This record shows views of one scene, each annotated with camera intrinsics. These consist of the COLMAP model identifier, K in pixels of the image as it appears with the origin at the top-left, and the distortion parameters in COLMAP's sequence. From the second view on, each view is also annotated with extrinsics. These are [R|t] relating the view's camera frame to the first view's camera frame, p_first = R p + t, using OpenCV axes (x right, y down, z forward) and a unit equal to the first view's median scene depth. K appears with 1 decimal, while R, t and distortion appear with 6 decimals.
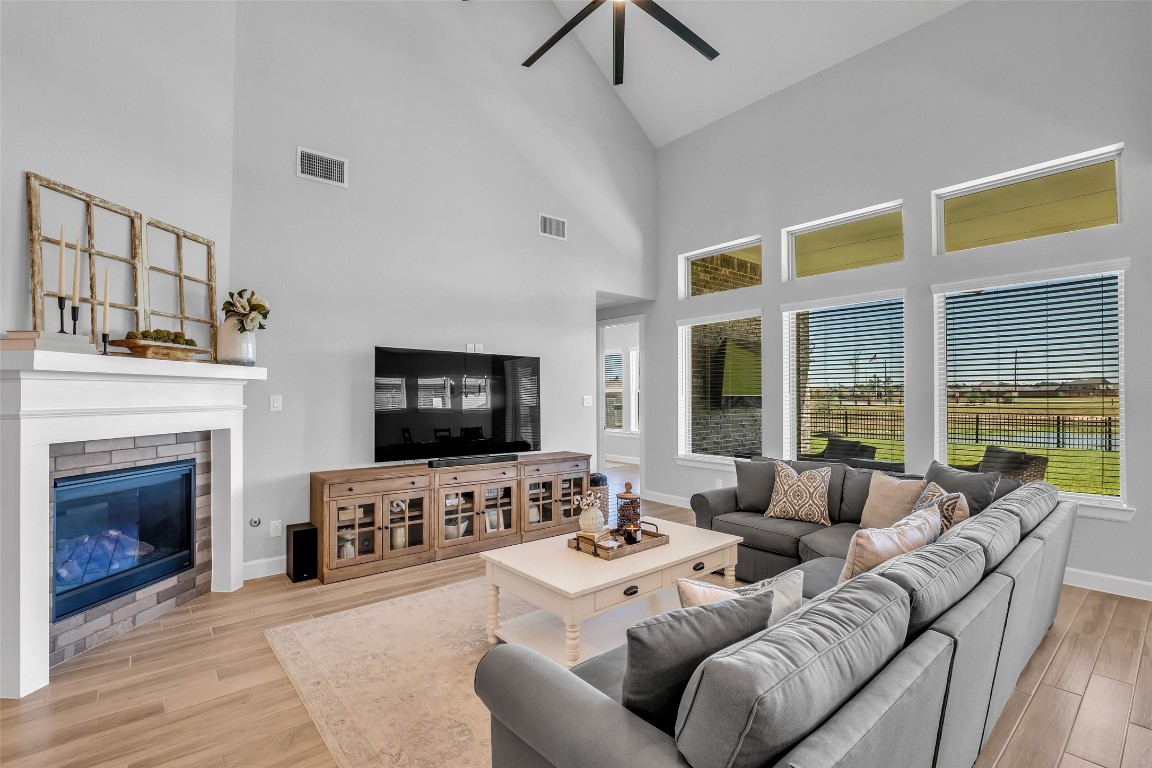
lens RADIAL K [[525.5, 0, 573.5], [0, 525.5, 387.6], [0, 0, 1]] dist [-0.013756, 0.000164]
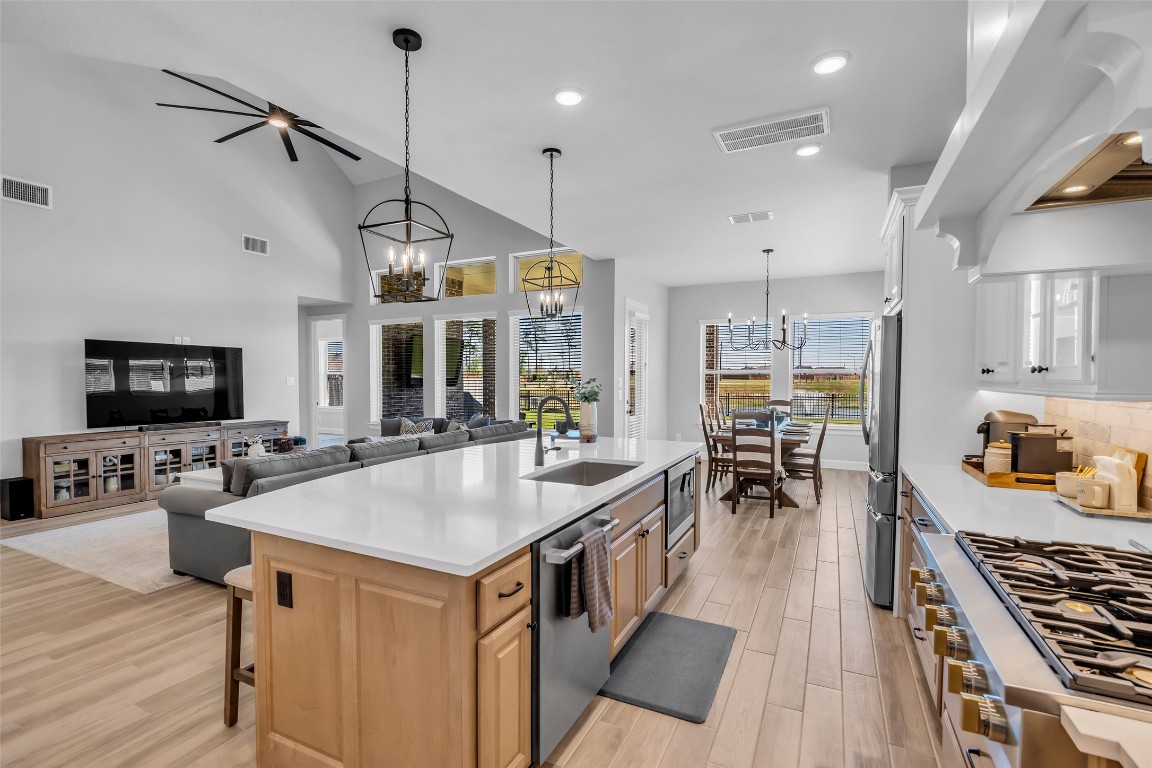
lens RADIAL K [[525.0, 0, 572.9], [0, 525.0, 392.0], [0, 0, 1]] dist [-0.018722, 0.004211]
pose [[0.914463, -0.009433, 0.404559, 0.206962], [-0.007521, 0.999159, 0.040297, -0.008597], [-0.404600, -0.039893, 0.913623, -0.667241]]
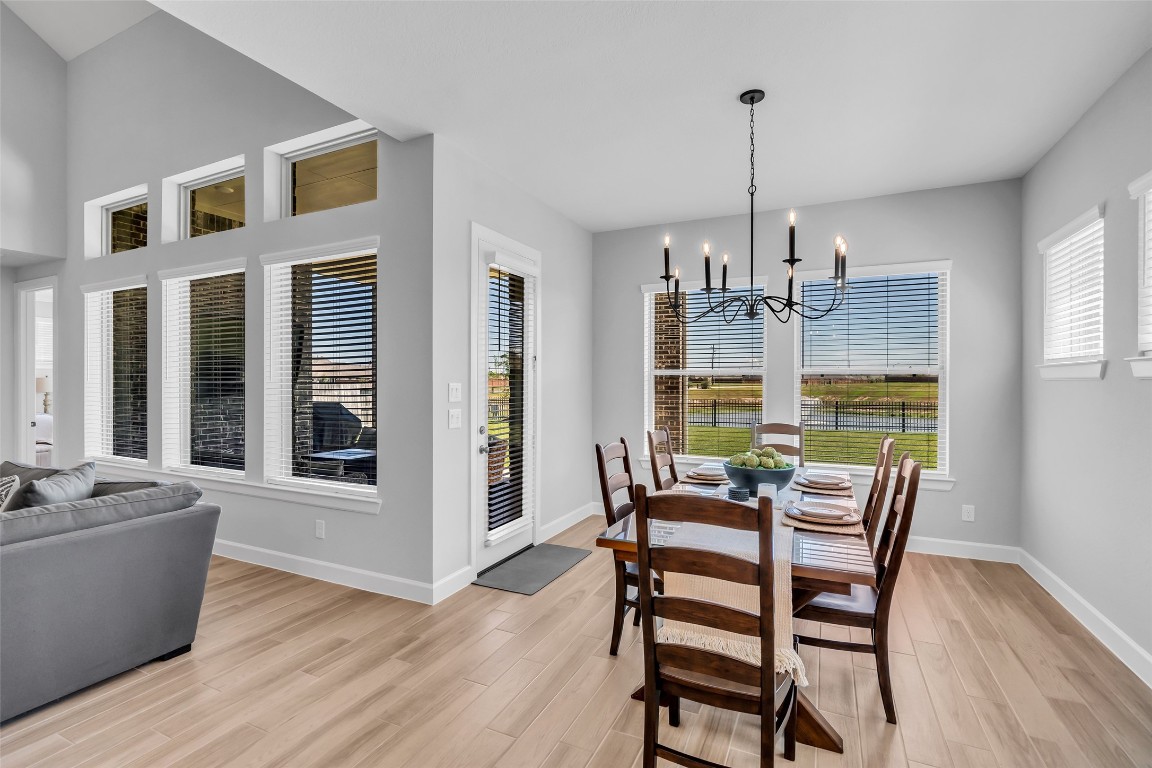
lens RADIAL K [[526.1, 0, 573.2], [0, 526.1, 382.2], [0, 0, 1]] dist [-0.012722, -0.000077]
pose [[0.909324, 0.001105, 0.416087, 0.849953], [-0.008037, 0.999857, 0.014908, -0.001960], [-0.416011, -0.016900, 0.909202, -0.018469]]
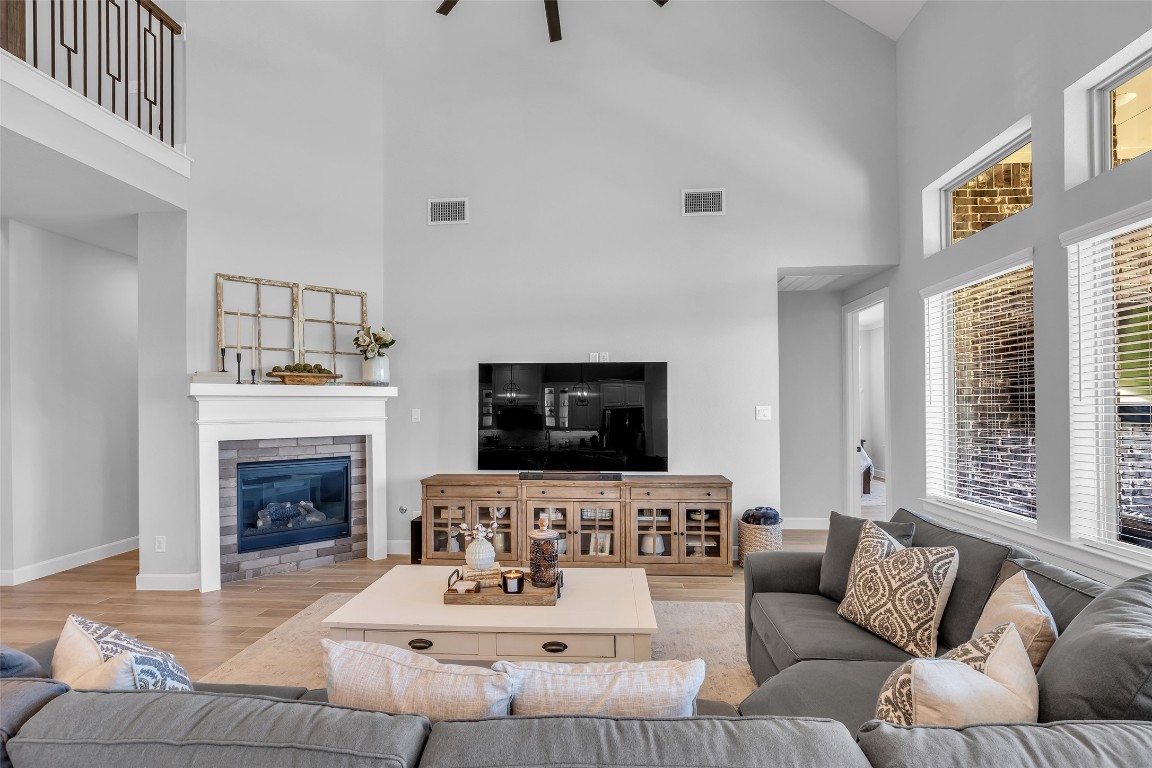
lens RADIAL K [[533.5, 0, 572.5], [0, 533.5, 401.8], [0, 0, 1]] dist [-0.012349, -0.000008]
pose [[0.715226, -0.010847, -0.698809, 0.544652], [0.018434, 0.999824, 0.003347, 0.001564], [0.698650, -0.015276, 0.715300, 0.350431]]
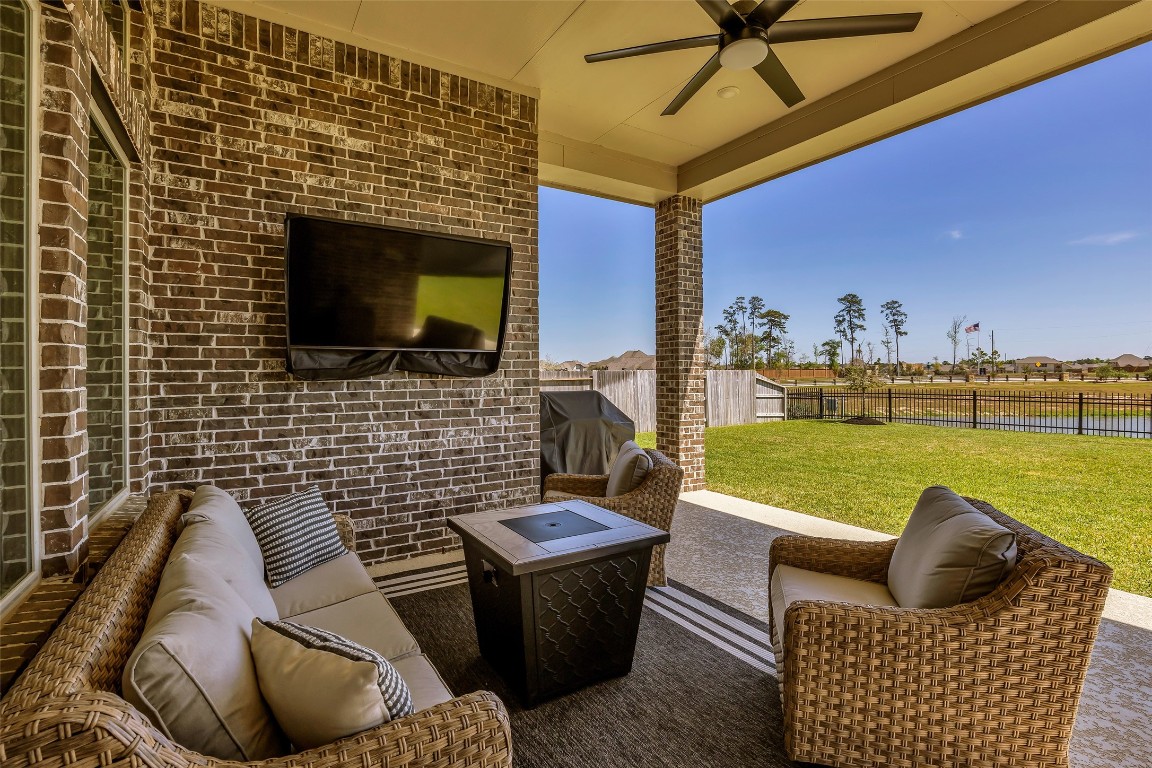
lens RADIAL K [[529.0, 0, 574.9], [0, 529.0, 373.2], [0, 0, 1]] dist [-0.015295, 0.000431]
pose [[0.989976, -0.008778, -0.140961, 0.998348], [0.010329, 0.999894, 0.010274, 0.060314], [0.140856, -0.011627, 0.989962, 1.034958]]
